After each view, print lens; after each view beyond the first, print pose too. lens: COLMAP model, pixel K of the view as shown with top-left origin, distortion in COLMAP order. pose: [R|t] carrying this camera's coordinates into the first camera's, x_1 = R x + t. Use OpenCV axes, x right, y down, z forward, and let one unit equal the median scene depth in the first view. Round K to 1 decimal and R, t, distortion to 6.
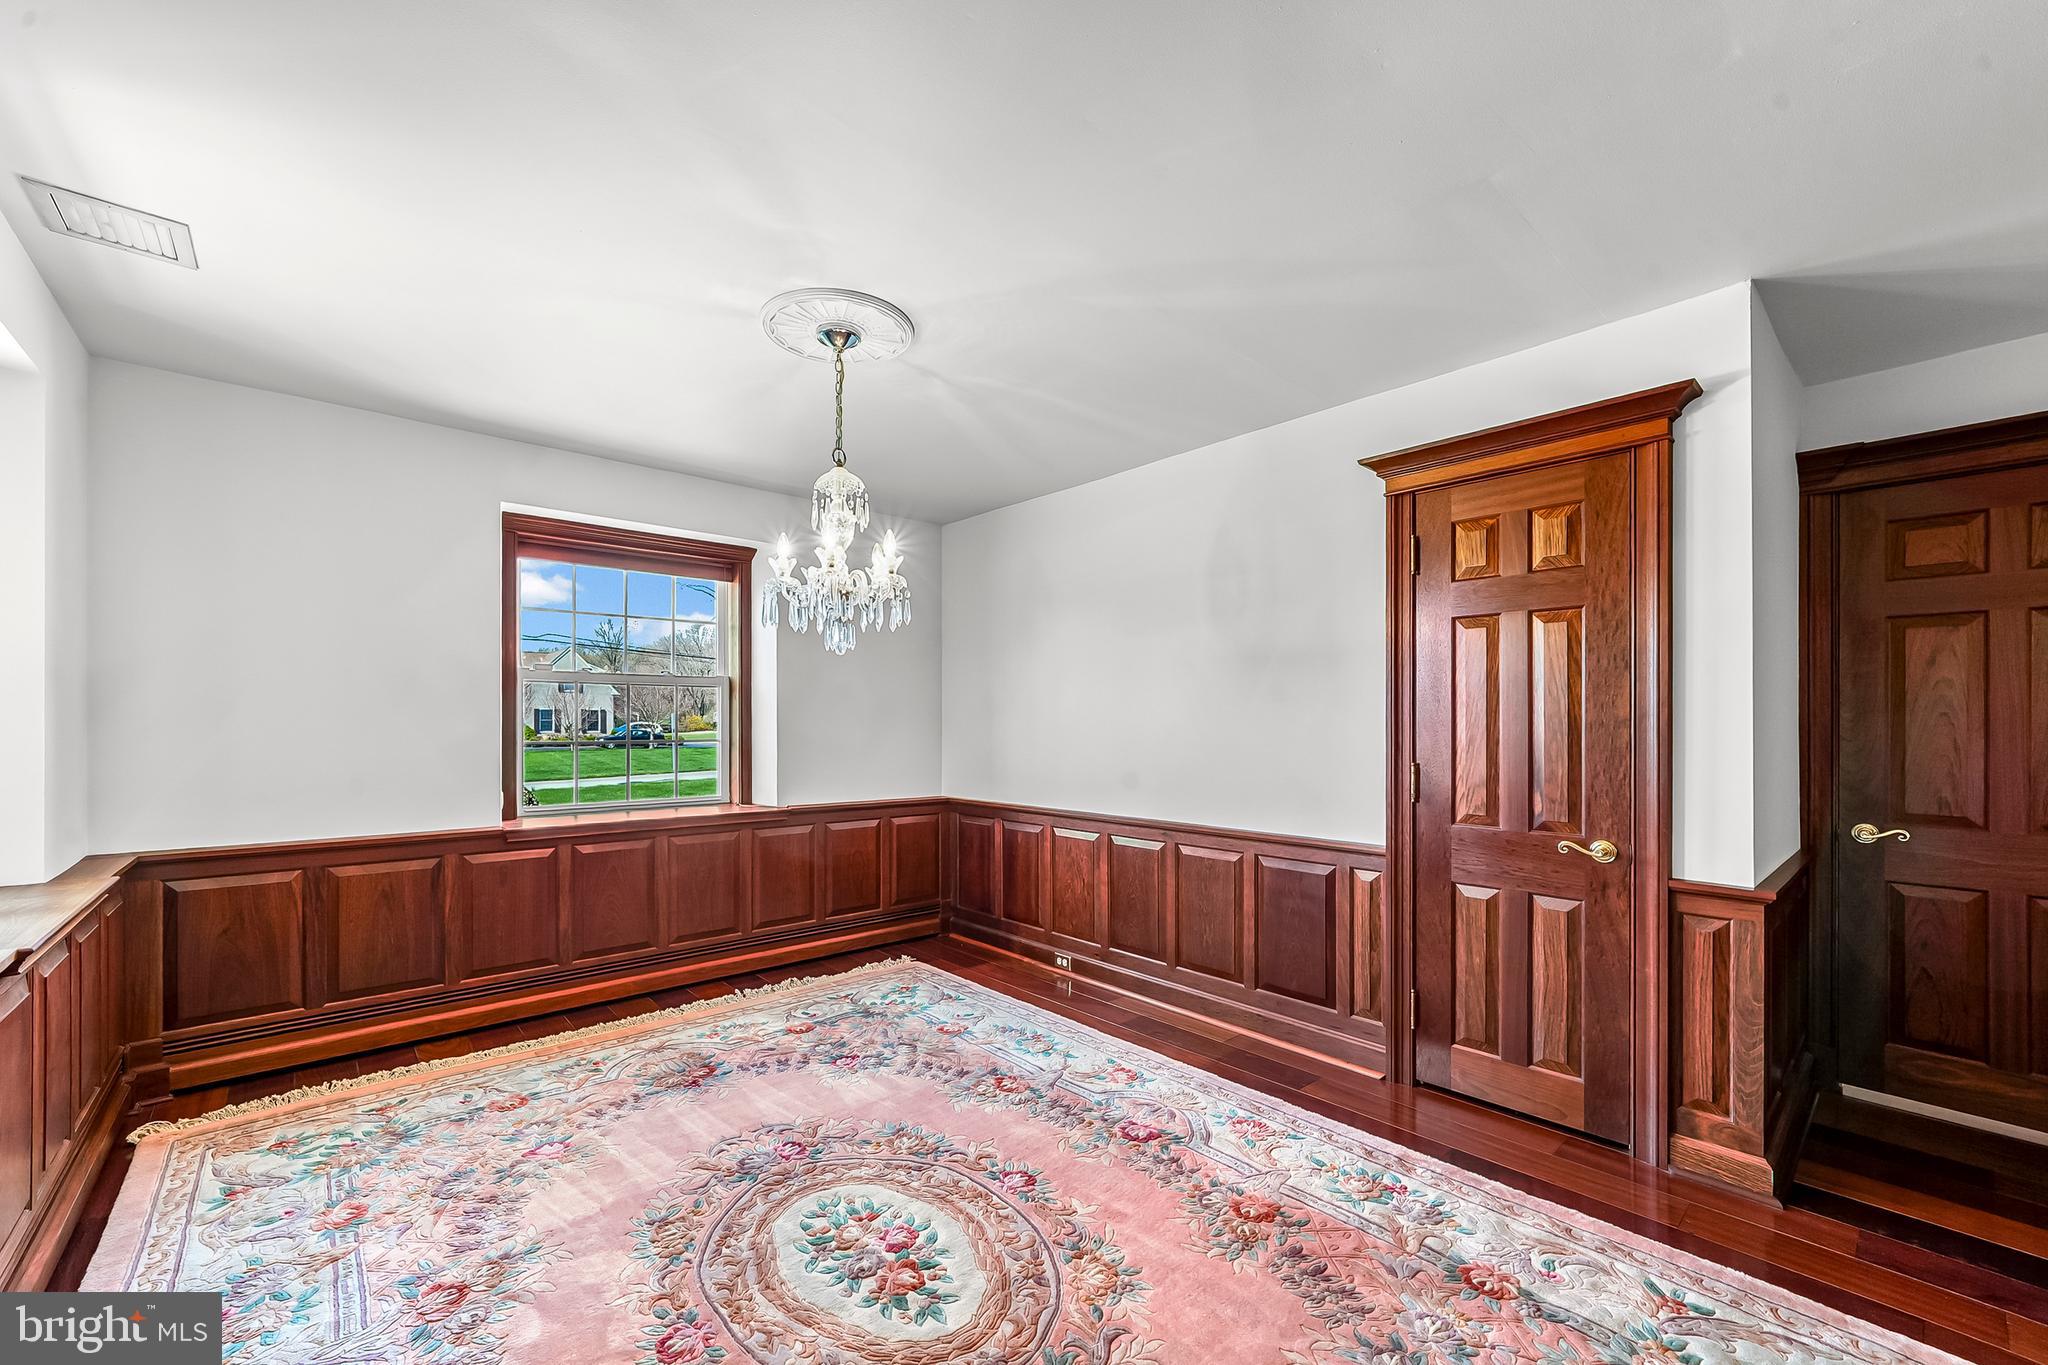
lens RADIAL K [[826.5, 0, 991.4], [0, 826.5, 728.3], [0, 0, 1]] dist [0.000253, 0.000218]
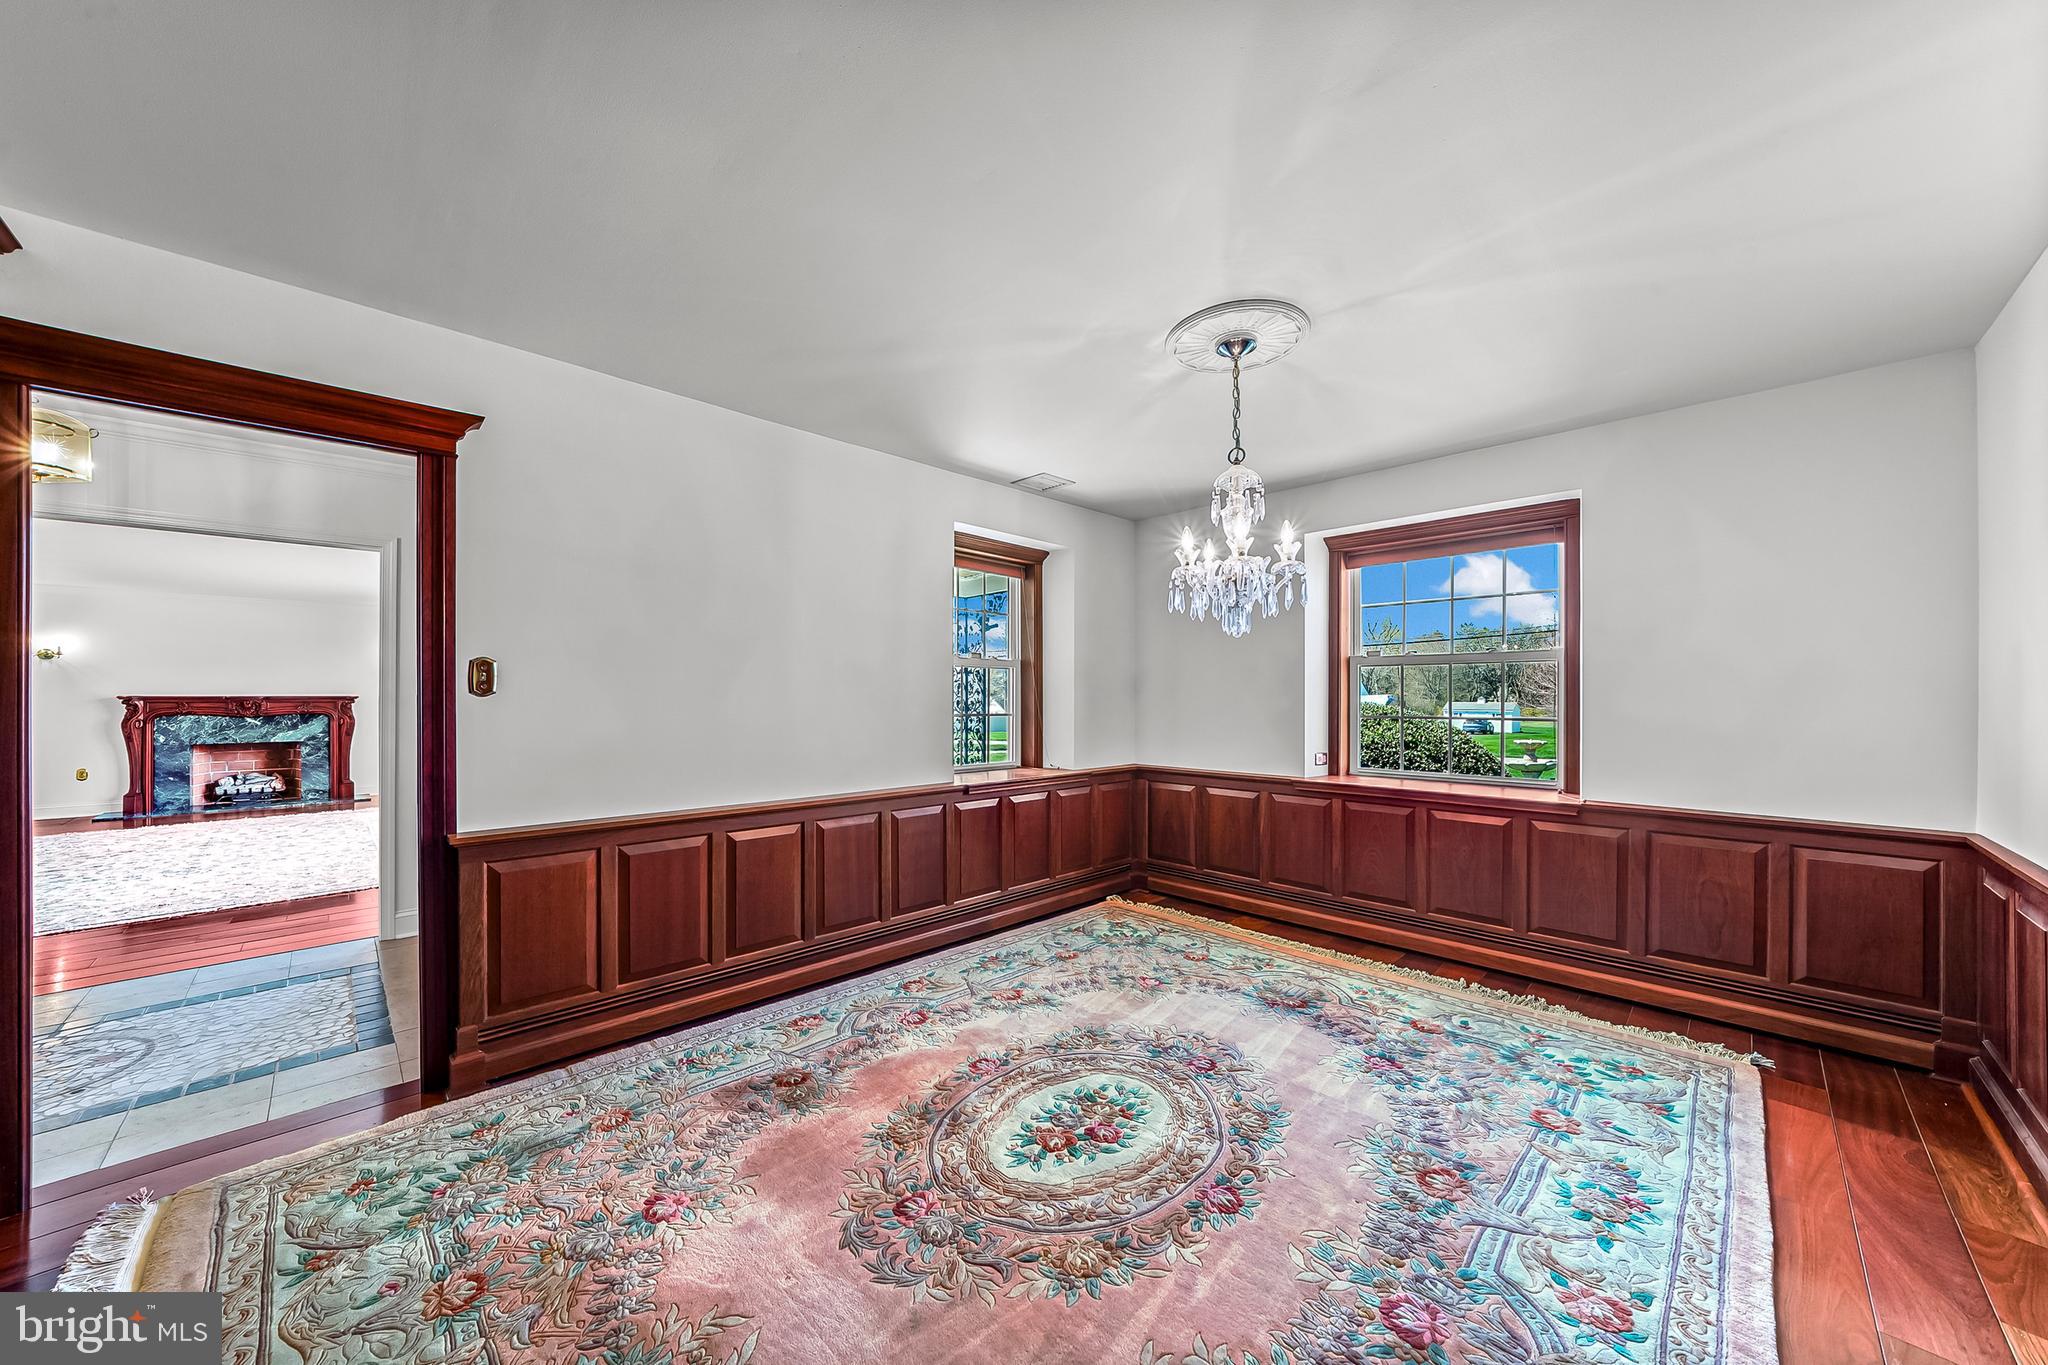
lens RADIAL K [[713.8, 0, 1017.3], [0, 713.8, 694.6], [0, 0, 1]] dist [-0.010407, 0.000307]
pose [[0.067716, -0.003175, -0.997700, 0.701155], [-0.010353, 0.999939, -0.003884, -0.006653], [0.997651, 0.010592, 0.067679, 0.621585]]
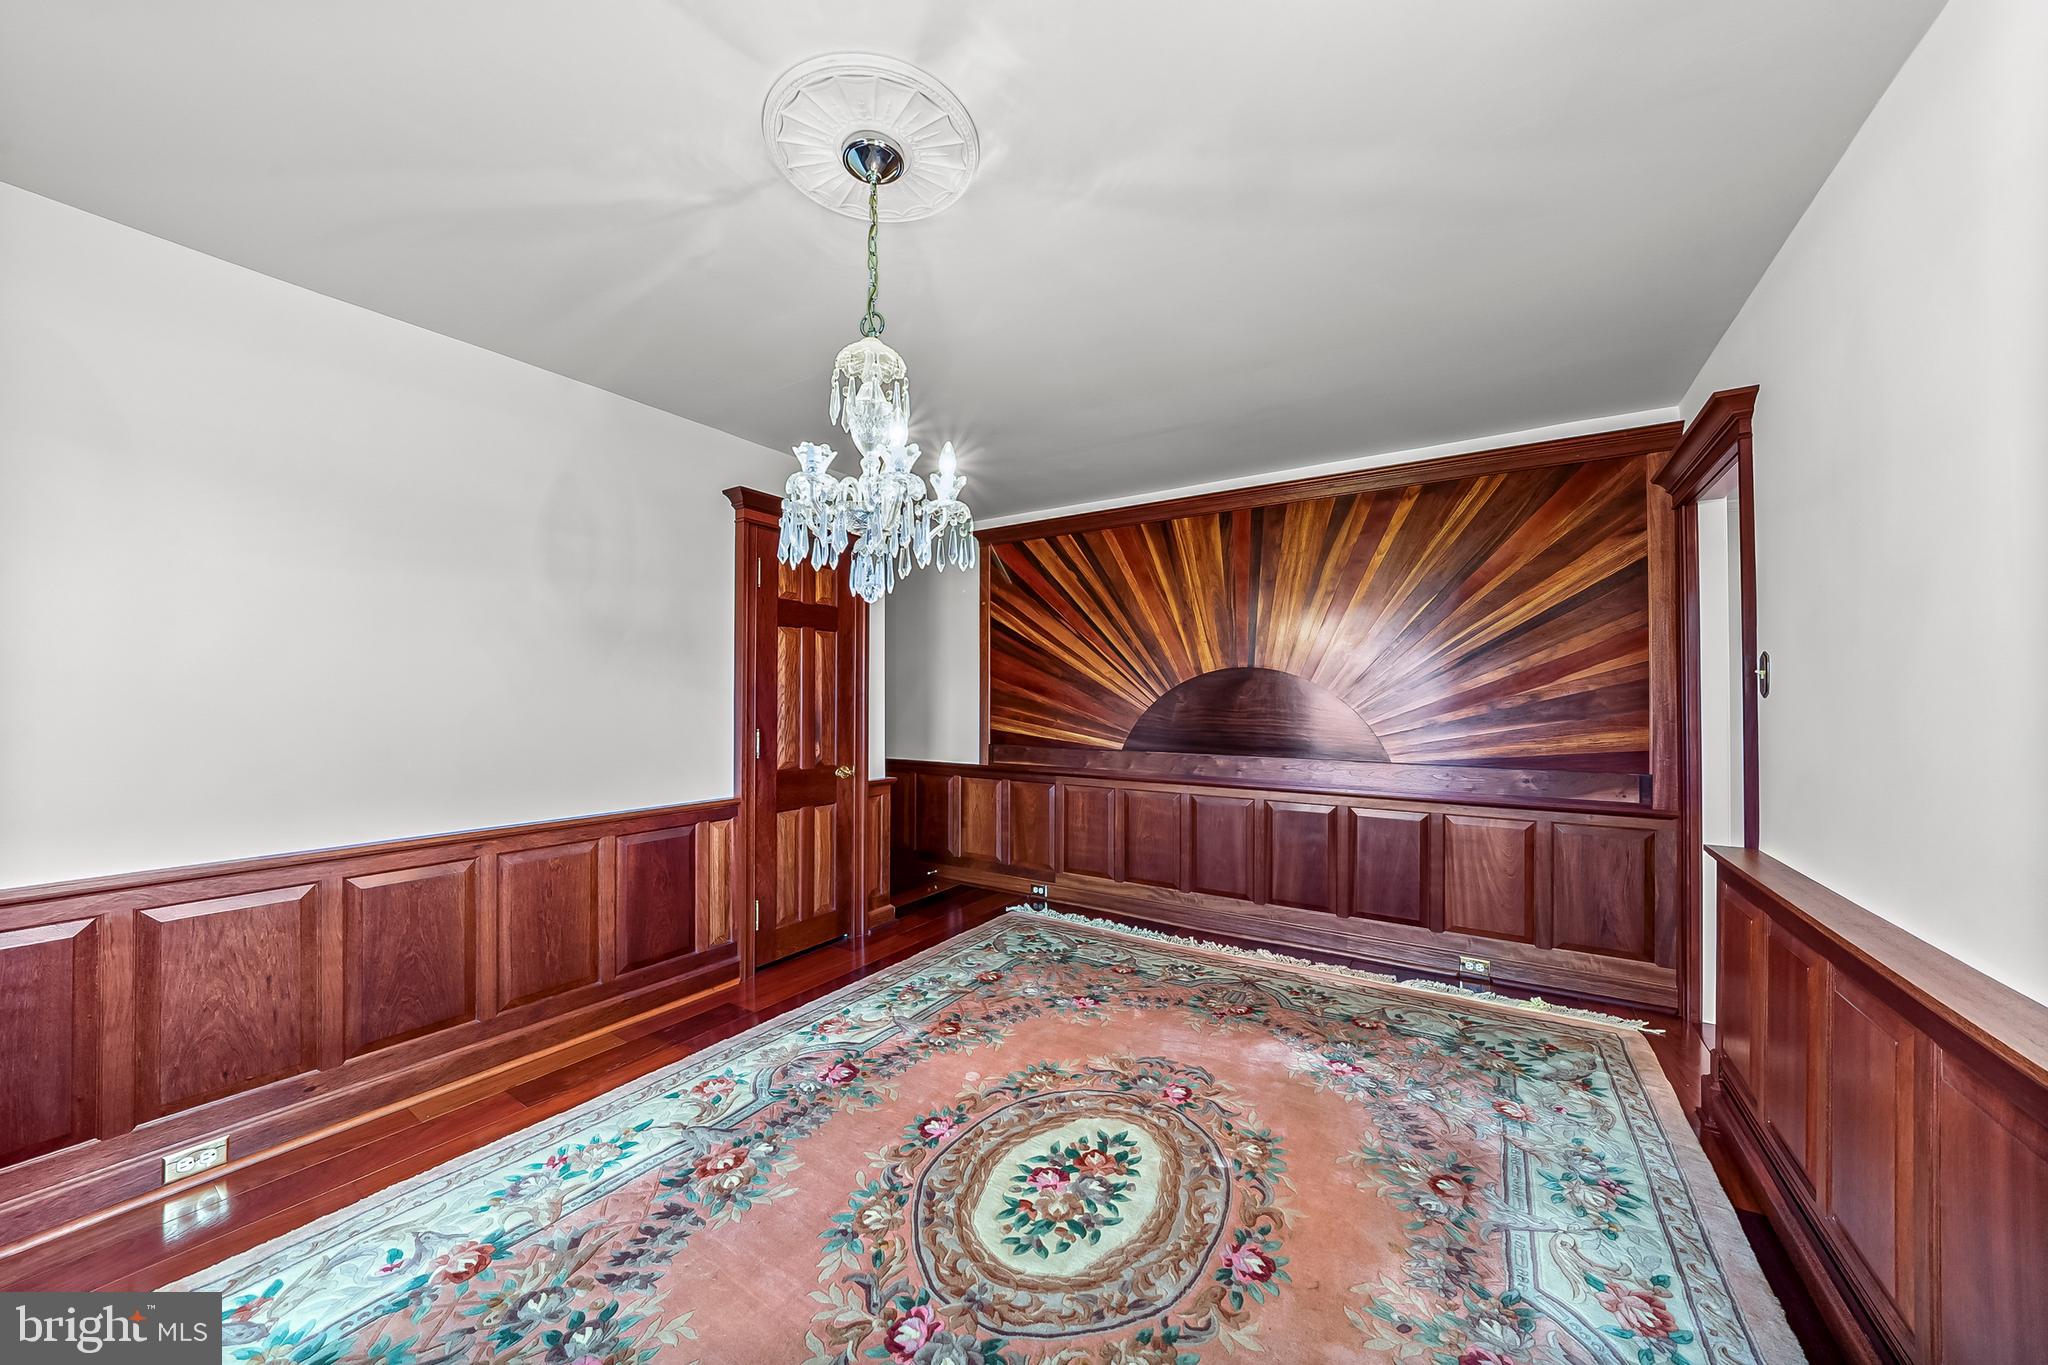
lens RADIAL K [[713.8, 0, 1017.3], [0, 713.8, 694.6], [0, 0, 1]] dist [-0.010407, 0.000307]
pose [[-0.280076, 0.006045, 0.959959, -0.771203], [0.006223, 0.999971, -0.004481, -0.006609], [-0.959958, 0.004719, -0.280106, 1.006363]]
